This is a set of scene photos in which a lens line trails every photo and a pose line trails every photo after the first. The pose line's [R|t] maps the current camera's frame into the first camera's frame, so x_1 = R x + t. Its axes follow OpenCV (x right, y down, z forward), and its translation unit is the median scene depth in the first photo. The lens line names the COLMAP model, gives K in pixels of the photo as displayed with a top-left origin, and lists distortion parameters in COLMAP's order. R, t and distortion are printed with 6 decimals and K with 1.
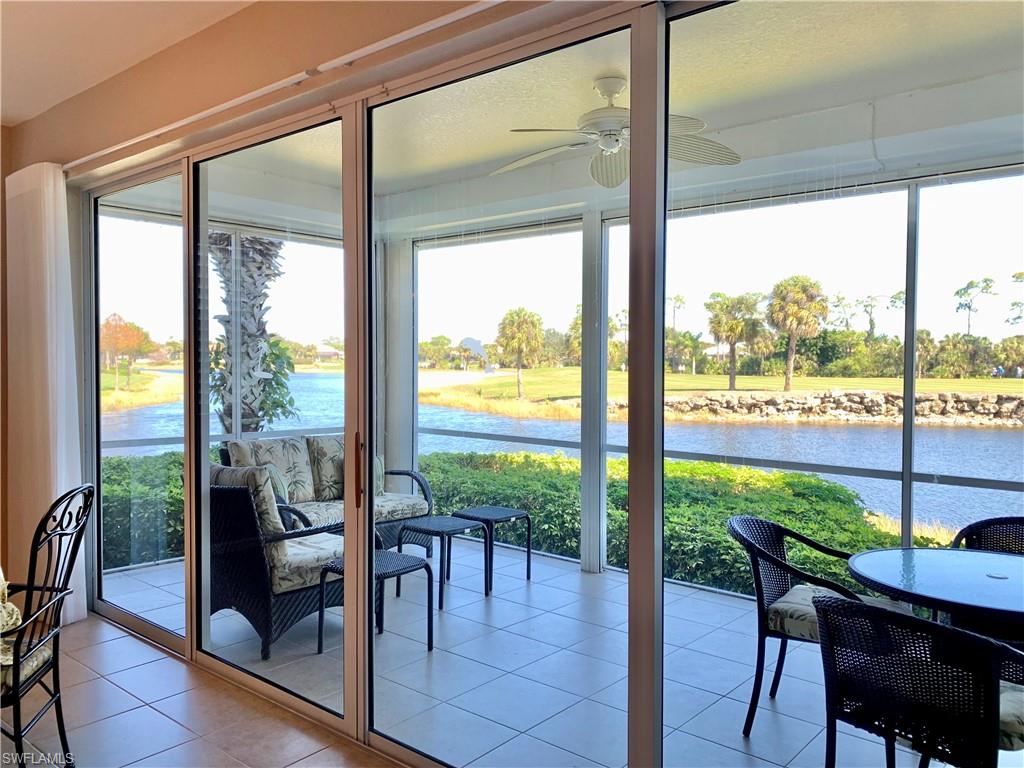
lens RADIAL K [[792.7, 0, 509.4], [0, 792.7, 381.3], [0, 0, 1]] dist [0.035449, -0.026979]
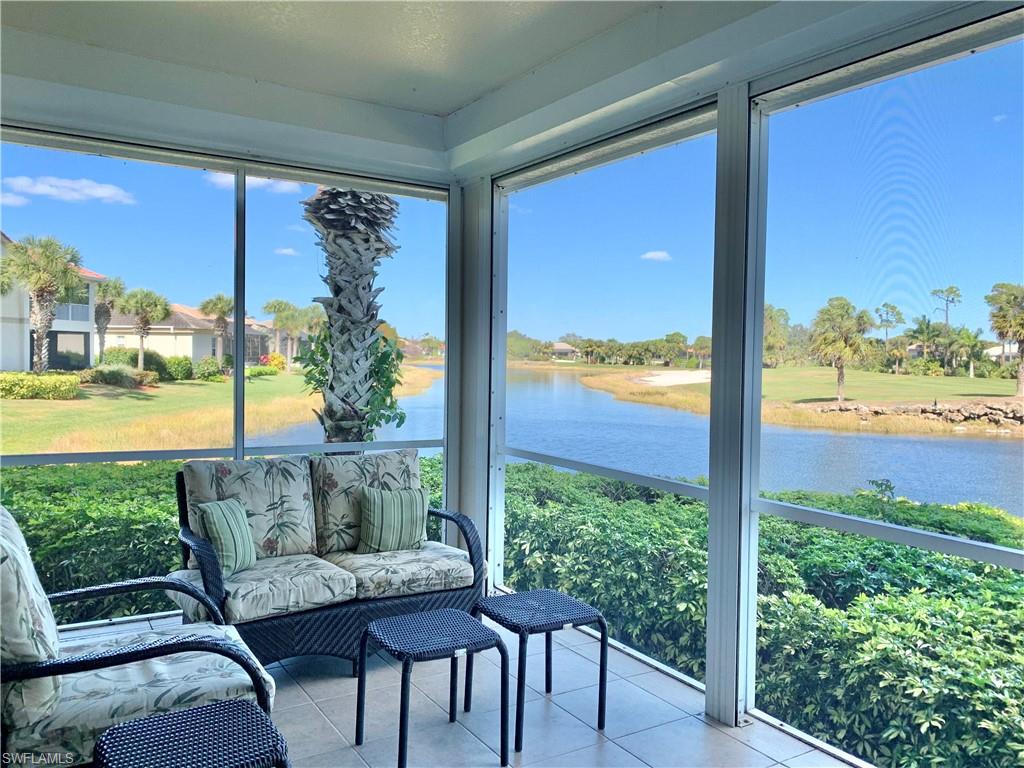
lens RADIAL K [[792.7, 0, 511.4], [0, 792.7, 385.6], [0, 0, 1]] dist [0.035449, -0.026979]
pose [[0.956798, 0.022686, -0.289868, 0.010630], [-0.020275, 0.999730, 0.011316, -0.000486], [0.290047, -0.004950, 0.957000, 0.035949]]
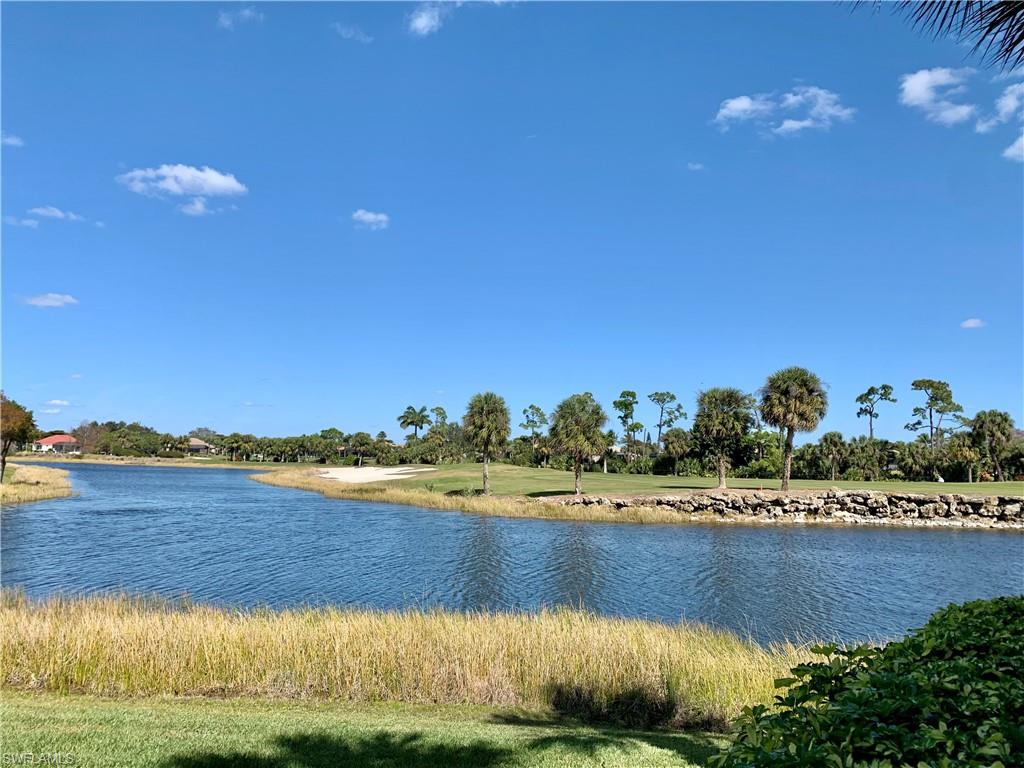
lens RADIAL K [[792.7, 0, 508.5], [0, 792.7, 383.0], [0, 0, 1]] dist [0.035449, -0.026979]
pose [[0.985709, 0.032637, 0.165262, -0.139532], [-0.012236, 0.992332, -0.122991, 0.006192], [-0.168009, 0.119211, 0.978551, 0.126678]]
